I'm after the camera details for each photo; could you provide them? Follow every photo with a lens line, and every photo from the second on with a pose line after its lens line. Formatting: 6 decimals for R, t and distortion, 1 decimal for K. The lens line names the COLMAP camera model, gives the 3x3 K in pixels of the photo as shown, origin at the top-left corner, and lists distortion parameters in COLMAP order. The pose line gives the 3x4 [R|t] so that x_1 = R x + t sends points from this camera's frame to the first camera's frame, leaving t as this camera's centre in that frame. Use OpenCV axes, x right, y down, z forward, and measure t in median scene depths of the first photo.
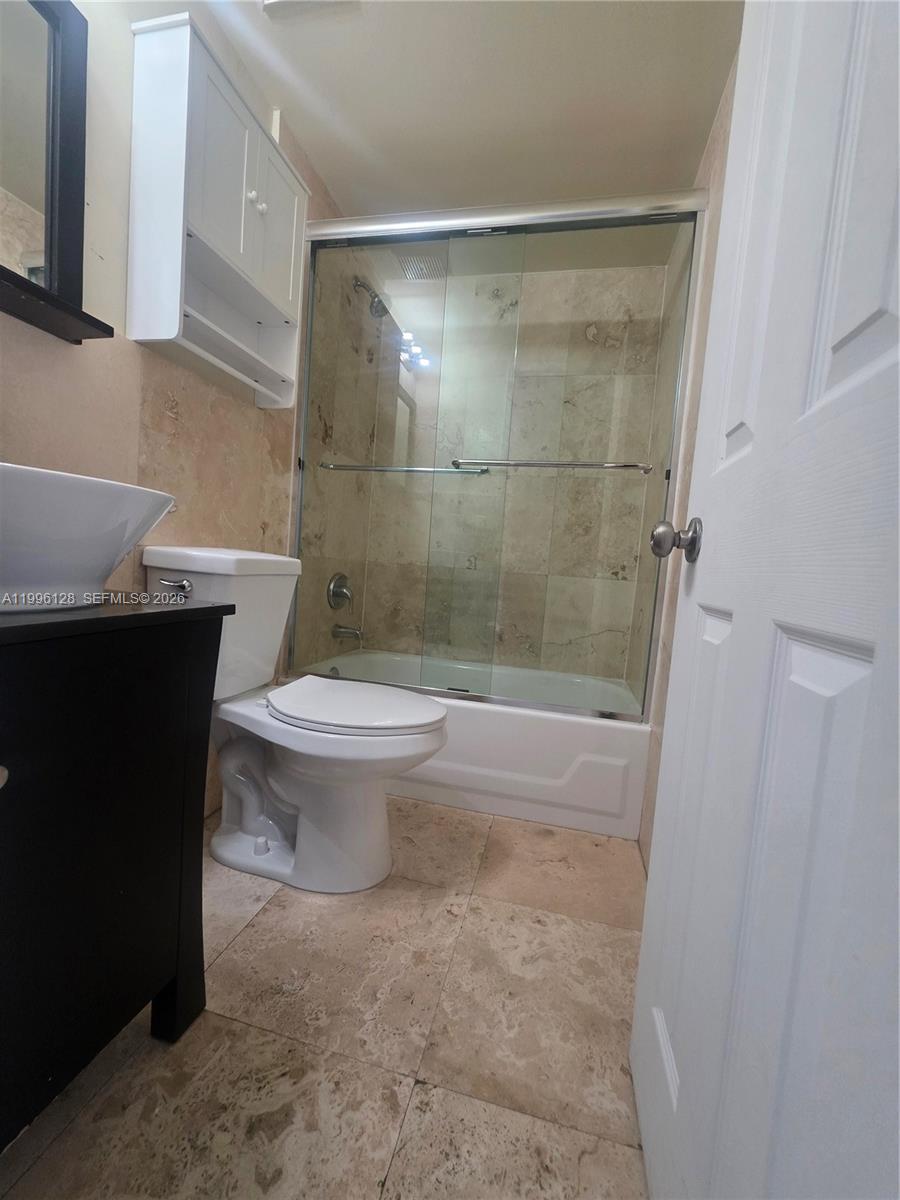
lens RADIAL K [[474.8, 0, 466.2], [0, 474.8, 600.4], [0, 0, 1]] dist [0.003385, -0.000281]
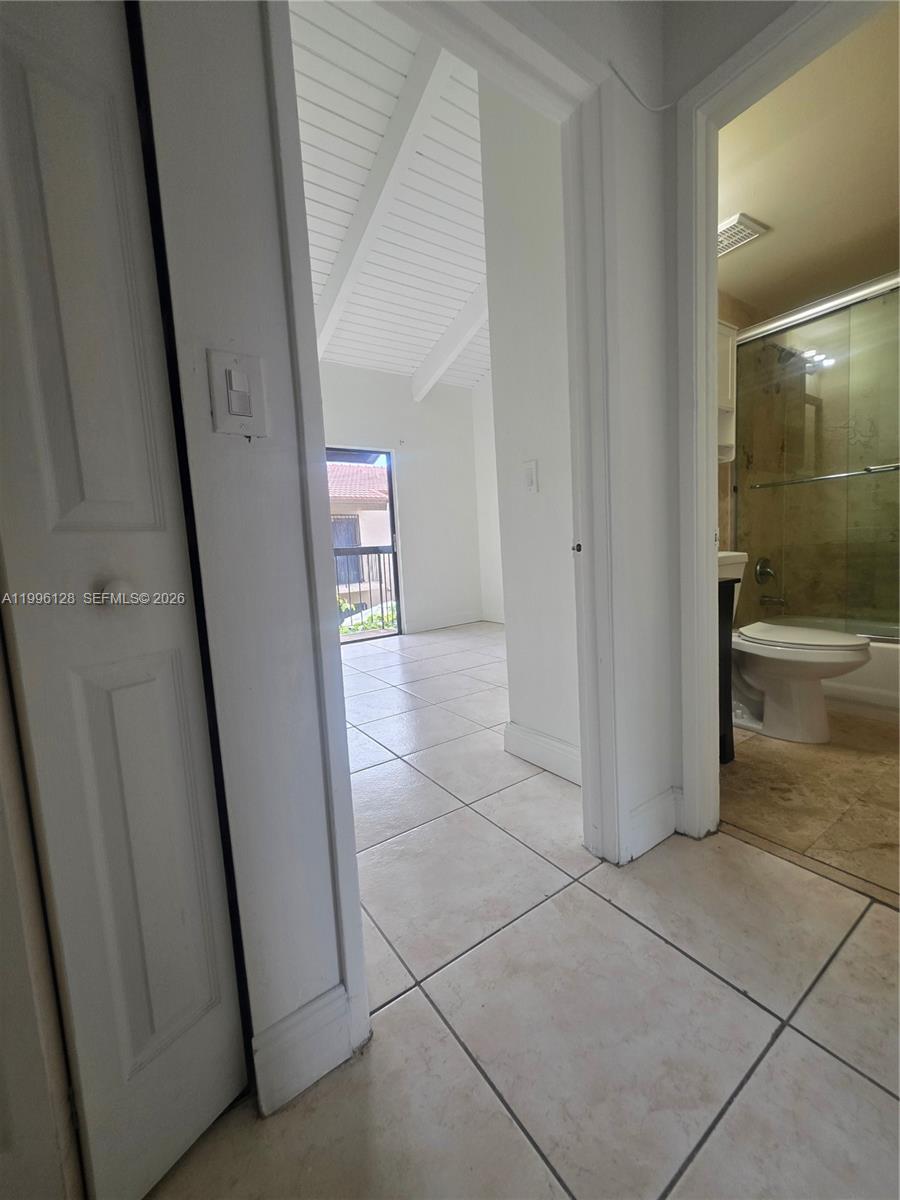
lens RADIAL K [[474.8, 0, 466.2], [0, 474.8, 600.4], [0, 0, 1]] dist [0.003385, -0.000281]
pose [[0.725000, -0.055326, -0.686523, 0.054328], [0.067021, 0.997705, -0.009626, 0.025226], [0.685480, -0.039033, 0.727044, -0.713985]]
